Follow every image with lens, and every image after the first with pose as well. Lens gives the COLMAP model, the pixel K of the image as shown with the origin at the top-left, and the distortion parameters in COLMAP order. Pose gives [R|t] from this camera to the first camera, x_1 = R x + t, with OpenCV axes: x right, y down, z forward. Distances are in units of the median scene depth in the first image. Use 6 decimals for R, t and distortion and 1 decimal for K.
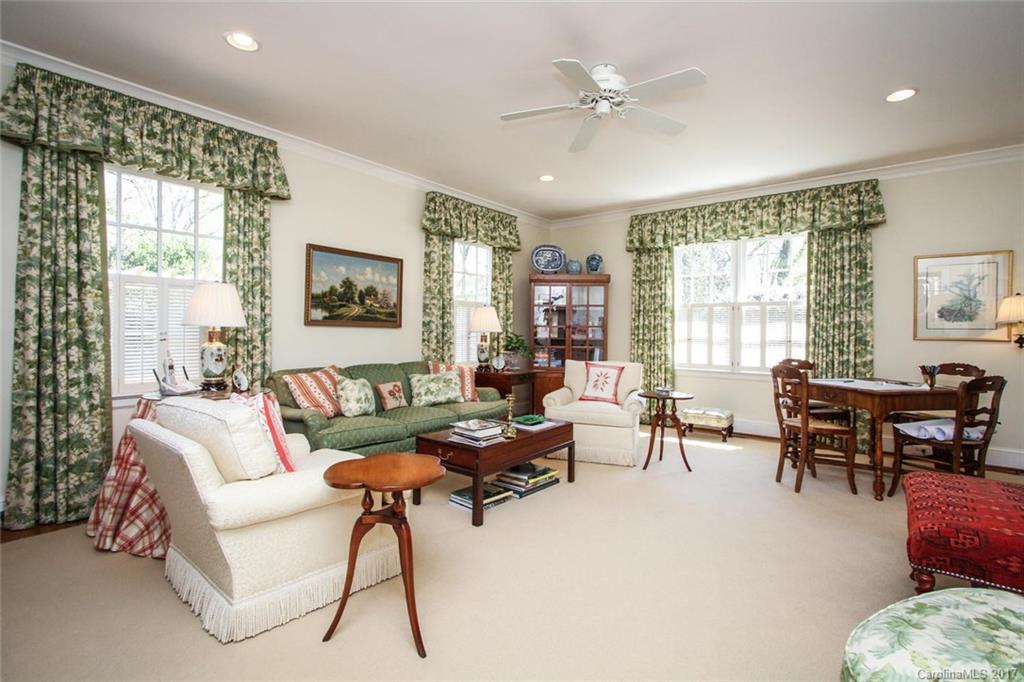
lens RADIAL K [[470.6, 0, 513.4], [0, 470.6, 334.6], [0, 0, 1]] dist [-0.004466, -0.000159]
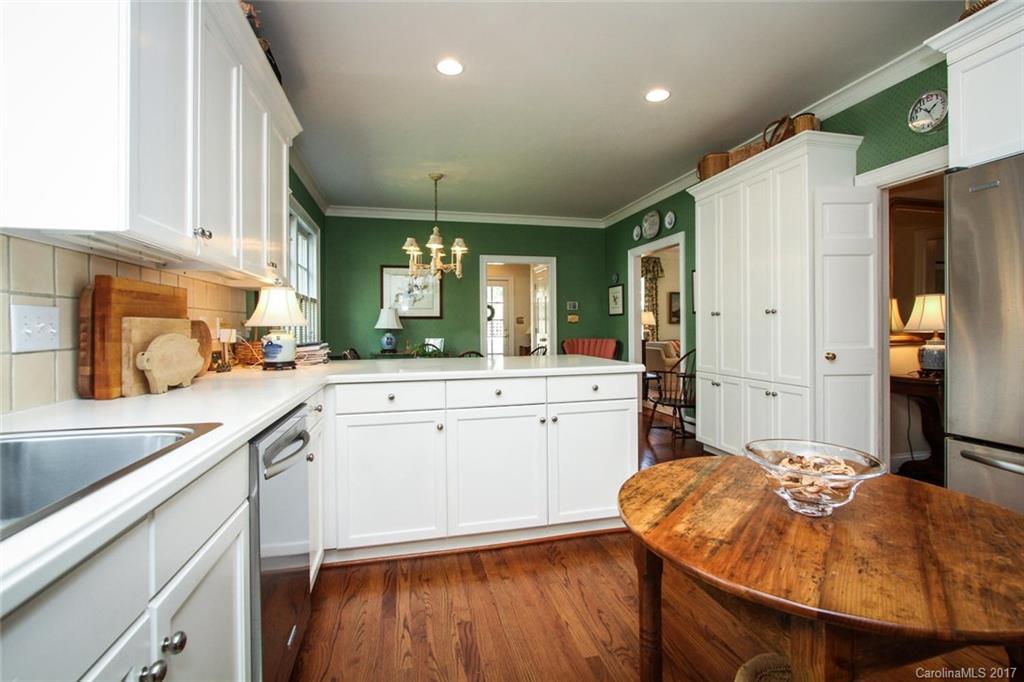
lens RADIAL K [[470.6, 0, 511.4], [0, 470.6, 333.4], [0, 0, 1]] dist [-0.004466, -0.000159]
pose [[0.797016, -0.022753, -0.603530, 0.454237], [0.022806, 0.999711, -0.007572, 0.032864], [0.603528, -0.007729, 0.797304, -1.725581]]
